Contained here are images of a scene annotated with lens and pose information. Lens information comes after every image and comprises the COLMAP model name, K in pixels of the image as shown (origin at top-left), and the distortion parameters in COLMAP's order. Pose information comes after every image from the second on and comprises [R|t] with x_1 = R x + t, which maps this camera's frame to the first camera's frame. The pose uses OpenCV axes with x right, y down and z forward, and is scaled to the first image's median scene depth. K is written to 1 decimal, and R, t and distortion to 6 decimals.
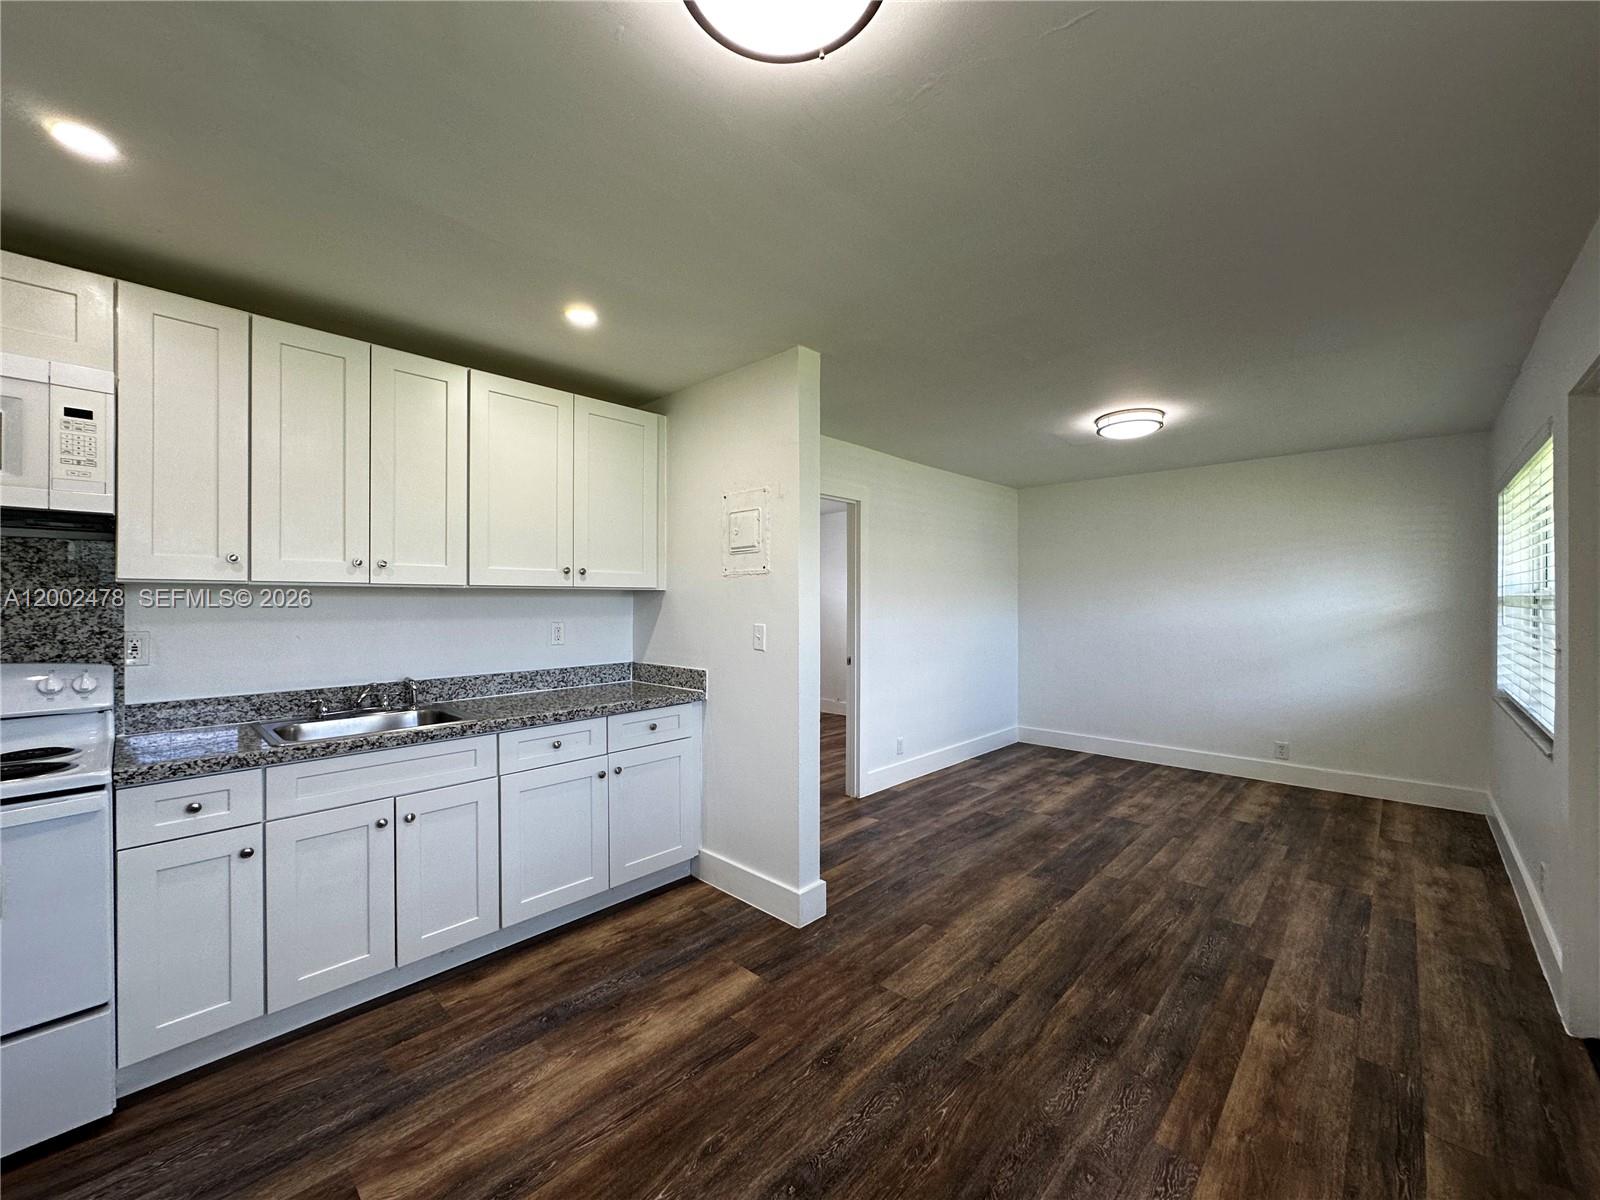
lens RADIAL K [[637.8, 0, 800.0], [0, 637.8, 600.0], [0, 0, 1]] dist [-0.003030, 0.000660]
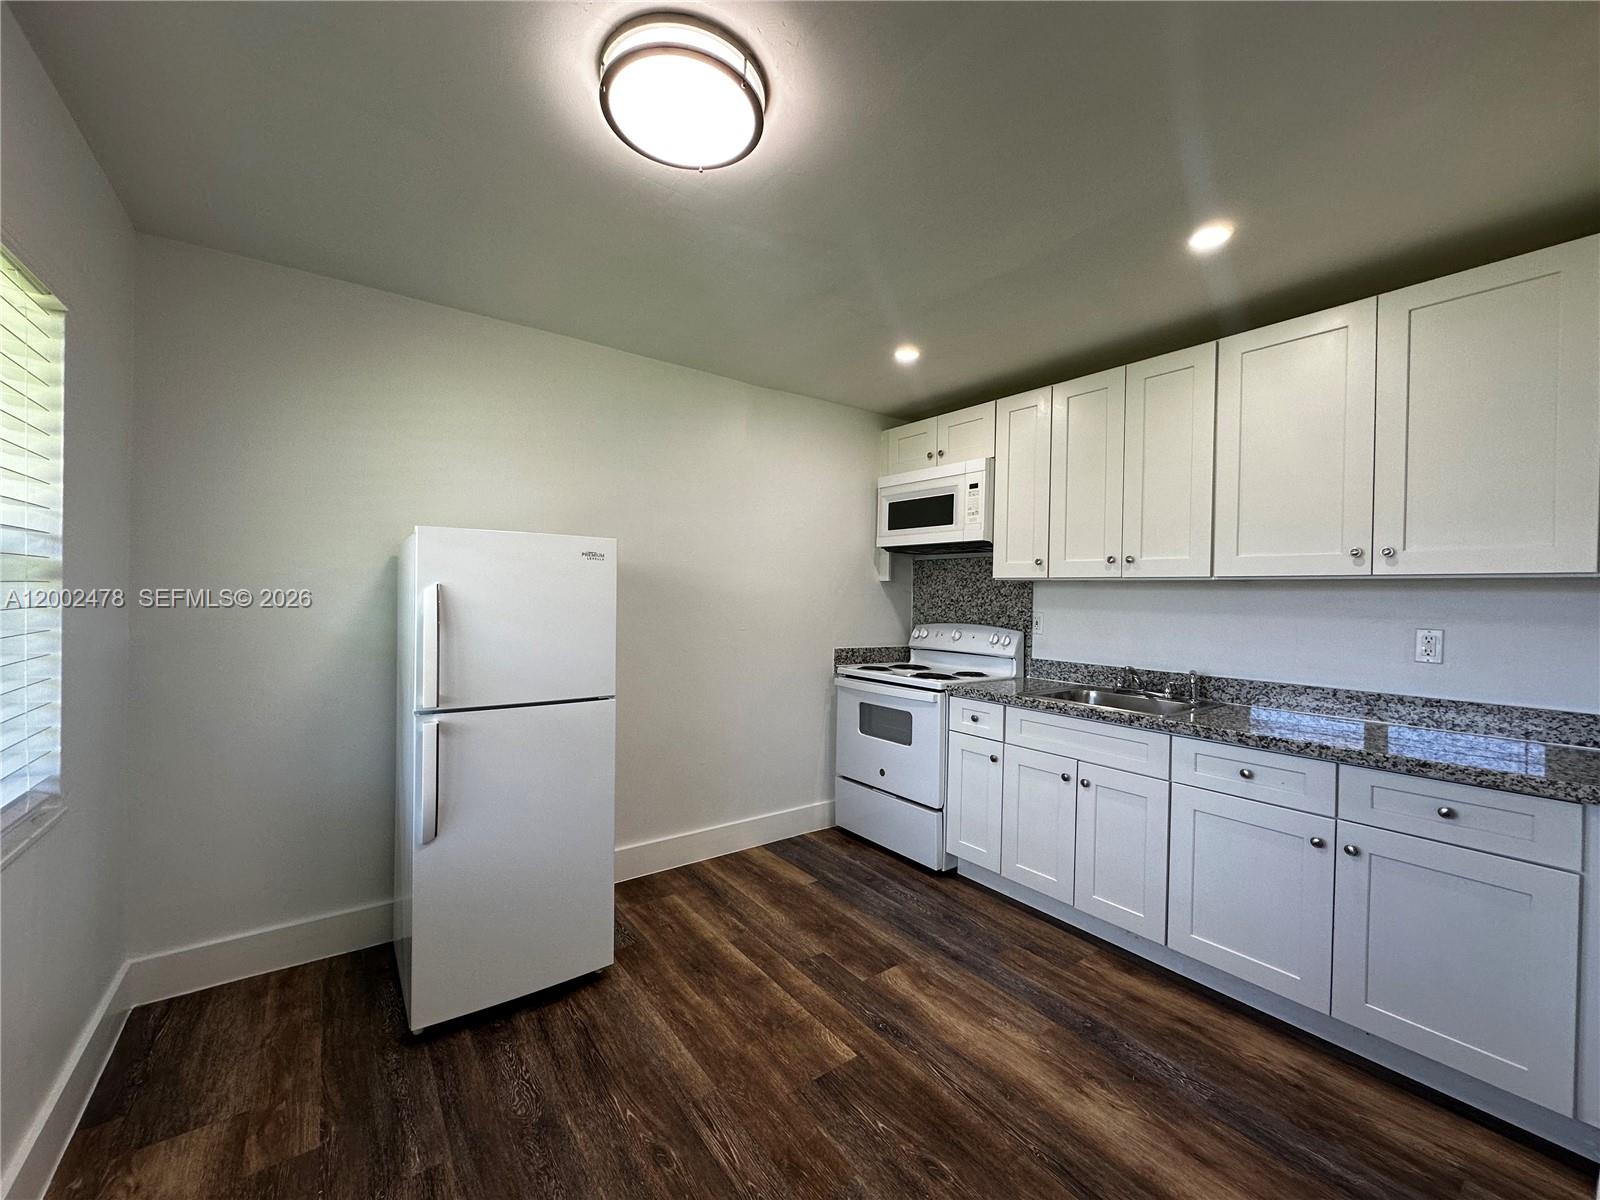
lens RADIAL K [[637.8, 0, 800.0], [0, 637.8, 600.0], [0, 0, 1]] dist [-0.003030, 0.000660]
pose [[-0.179101, 0.006352, -0.983810, 0.464514], [-0.019051, 0.999769, 0.009923, 0.011935], [0.983646, 0.020519, -0.178939, 0.548740]]
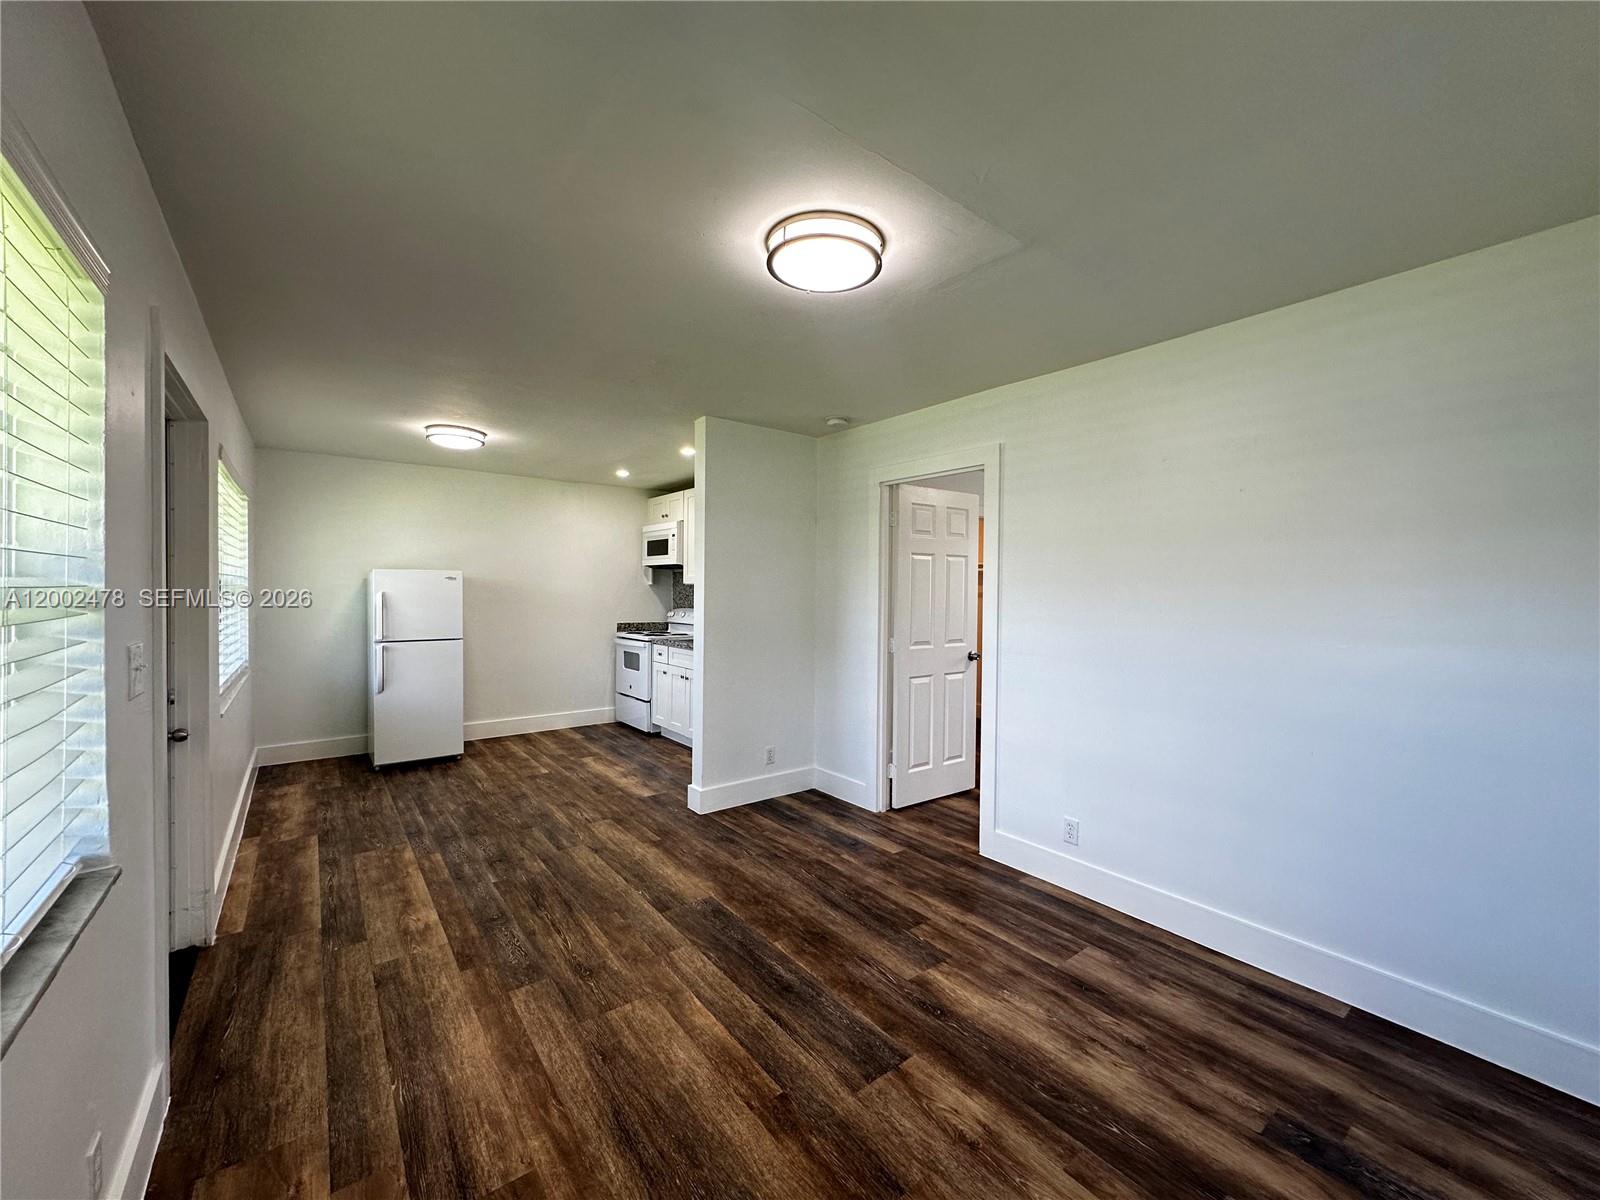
lens RADIAL K [[637.8, 0, 800.0], [0, 637.8, 600.0], [0, 0, 1]] dist [-0.003030, 0.000660]
pose [[-0.155891, 0.016601, -0.987635, 1.395443], [-0.008545, 0.999799, 0.018155, -0.010014], [0.987737, 0.011269, -0.155717, 1.434898]]
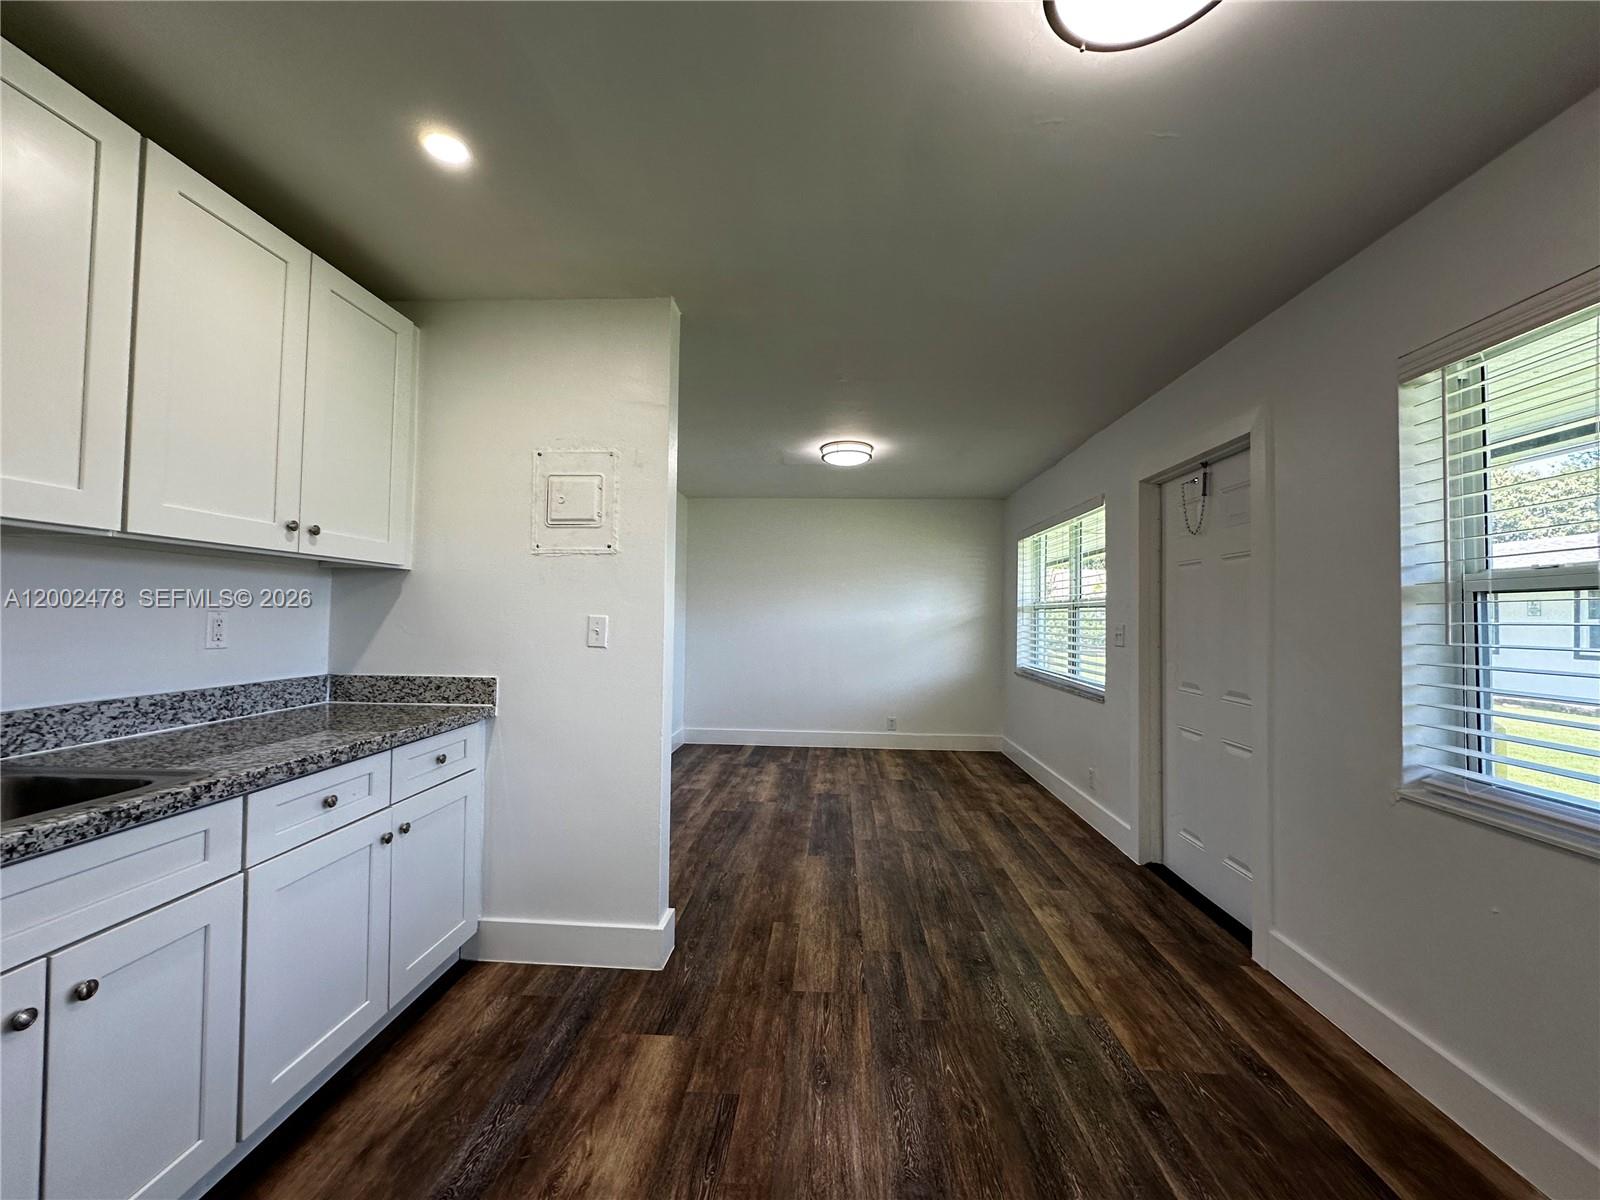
lens RADIAL K [[637.8, 0, 800.0], [0, 637.8, 600.0], [0, 0, 1]] dist [-0.003030, 0.000660]
pose [[0.763415, 0.029385, 0.645240, -0.407303], [-0.015757, 0.999515, -0.026876, 0.037407], [-0.645716, 0.010350, 0.763507, 0.213298]]
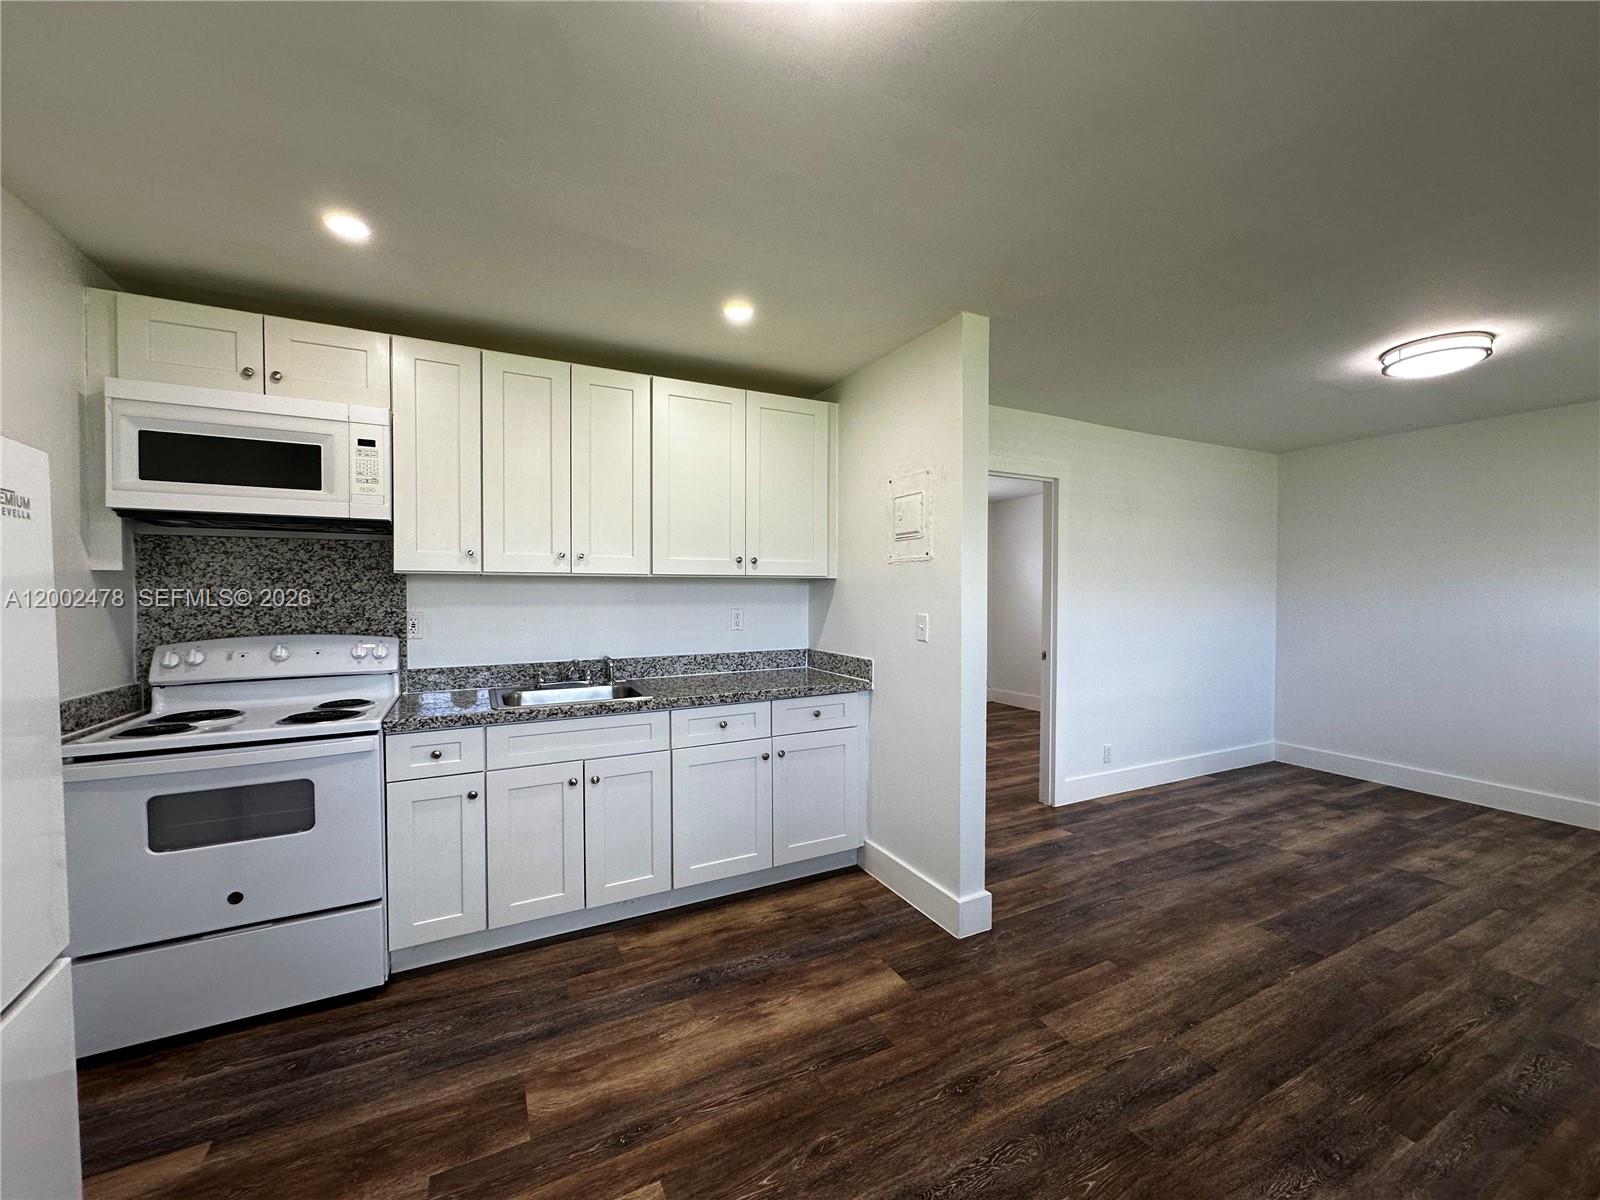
lens RADIAL K [[637.8, 0, 800.0], [0, 637.8, 600.0], [0, 0, 1]] dist [-0.003030, 0.000660]
pose [[0.942095, 0.008265, -0.335244, 0.085239], [-0.001946, 0.999814, 0.019181, -0.000385], [0.335340, -0.017418, 0.941936, 0.046060]]
